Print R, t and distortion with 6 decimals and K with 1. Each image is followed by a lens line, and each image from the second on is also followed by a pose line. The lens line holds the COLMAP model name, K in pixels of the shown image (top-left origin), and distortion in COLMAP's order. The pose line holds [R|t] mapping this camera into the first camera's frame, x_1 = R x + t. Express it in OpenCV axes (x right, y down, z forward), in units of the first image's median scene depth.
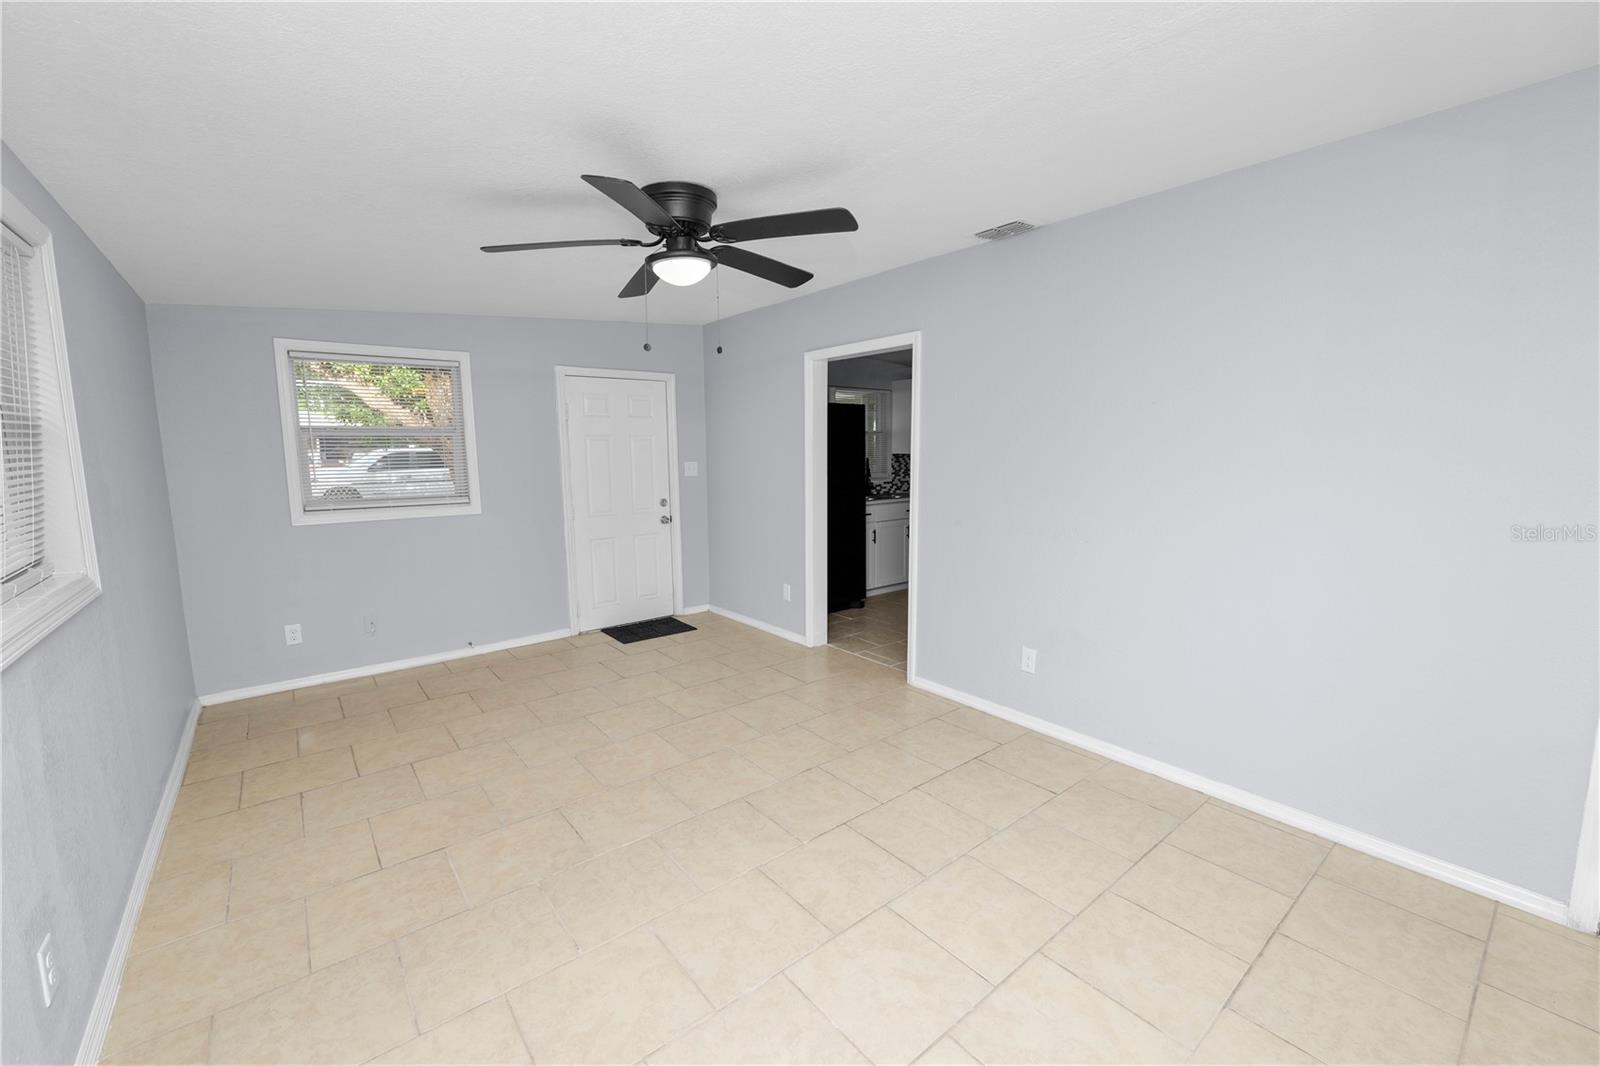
lens RADIAL K [[654.3, 0, 802.0], [0, 654.3, 523.7], [0, 0, 1]] dist [-0.007023, -0.000052]
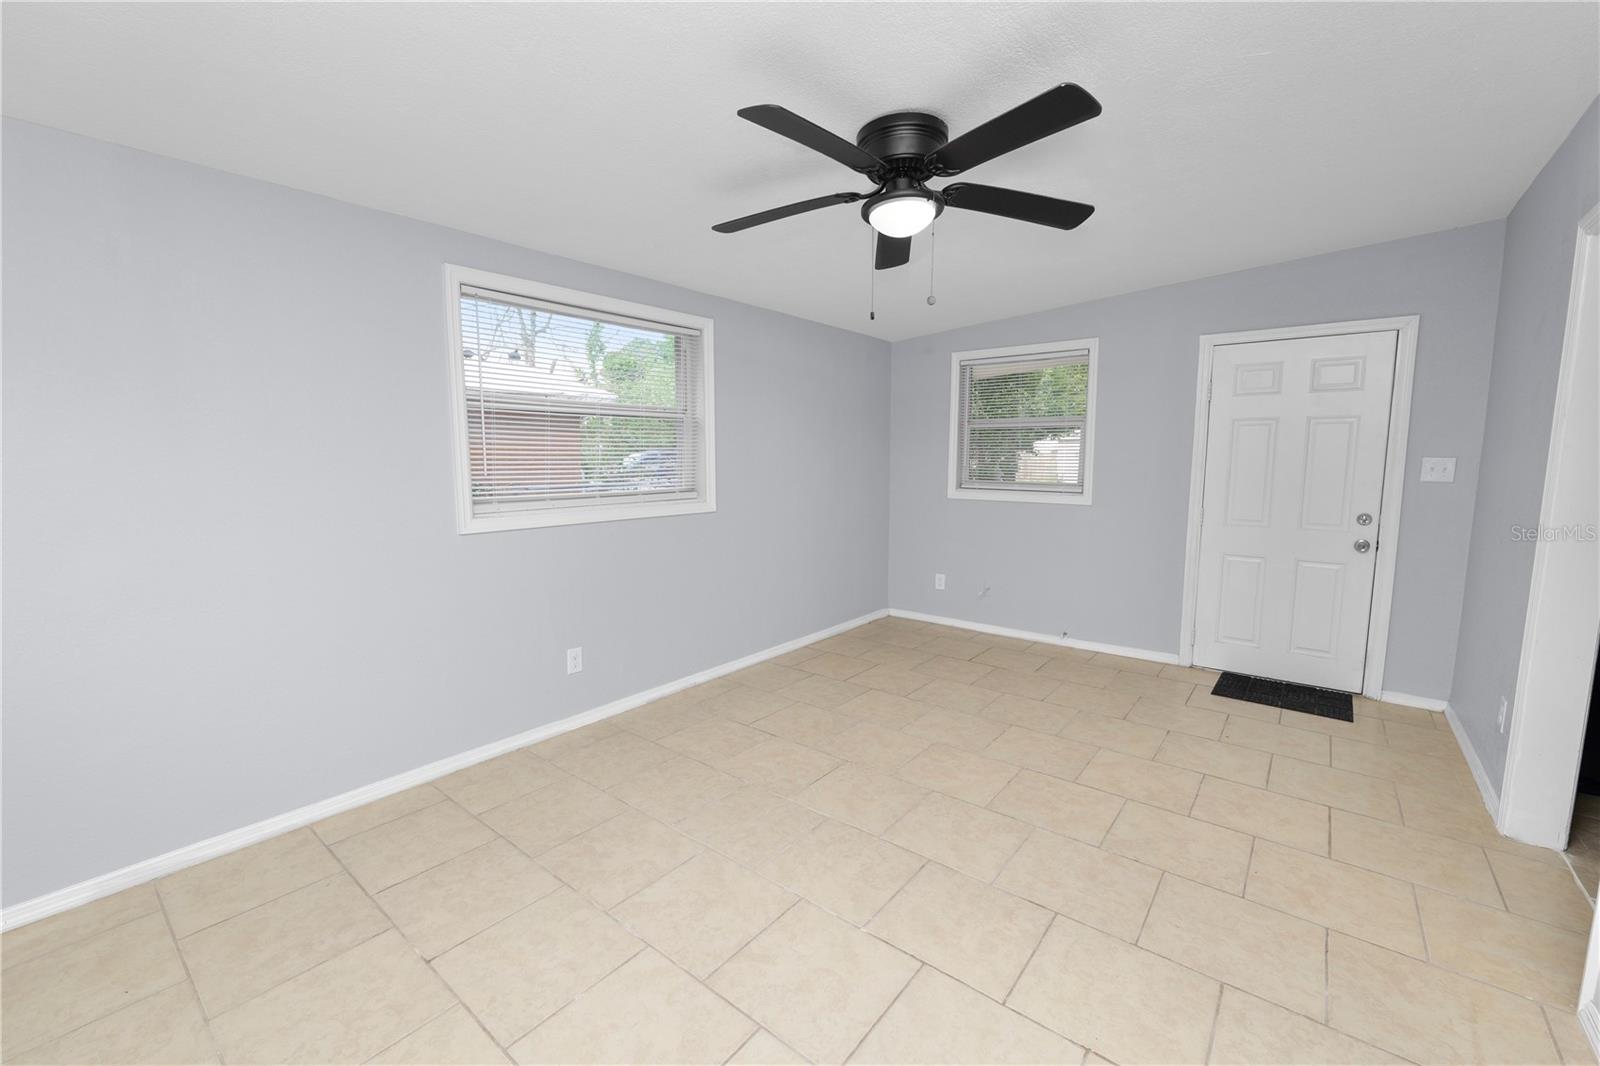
lens RADIAL K [[651.9, 0, 798.3], [0, 651.9, 532.0], [0, 0, 1]] dist [-0.013266, 0.000004]
pose [[0.209923, 0.123978, -0.969826, 0.404552], [-0.117272, 0.987960, 0.100912, -0.025718], [0.970659, 0.092549, 0.221935, 0.429770]]
